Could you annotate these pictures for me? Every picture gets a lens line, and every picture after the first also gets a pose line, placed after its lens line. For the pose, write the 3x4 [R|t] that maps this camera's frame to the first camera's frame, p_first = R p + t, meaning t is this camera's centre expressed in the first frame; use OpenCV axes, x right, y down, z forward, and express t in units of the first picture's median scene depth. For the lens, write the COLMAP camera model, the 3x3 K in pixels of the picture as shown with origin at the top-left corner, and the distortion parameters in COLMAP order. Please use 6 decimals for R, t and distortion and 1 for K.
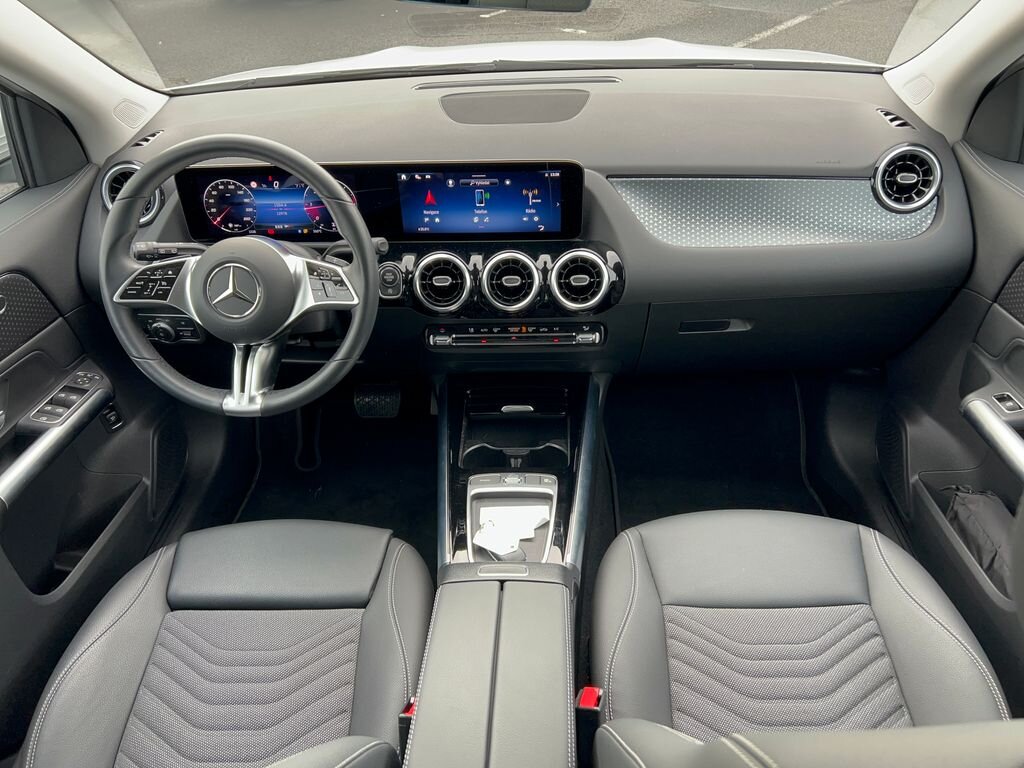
lens RADIAL K [[798.9, 0, 519.7], [0, 798.9, 384.4], [0, 0, 1]] dist [0.012403, 0.000231]
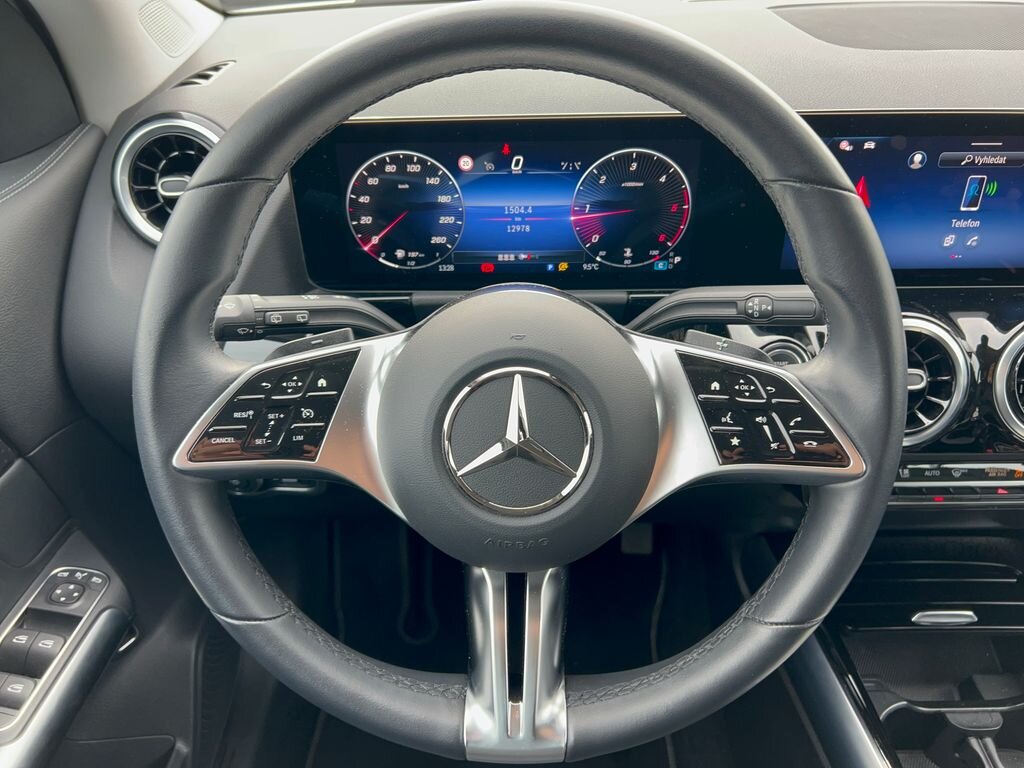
lens RADIAL K [[798.9, 0, 506.2], [0, 798.9, 384.4], [0, 0, 1]] dist [0.012403, 0.000231]
pose [[0.999441, -0.003611, 0.033224, -0.324456], [0.004400, 0.999709, -0.023720, -0.116049], [-0.033129, 0.023853, 0.999166, 0.558119]]
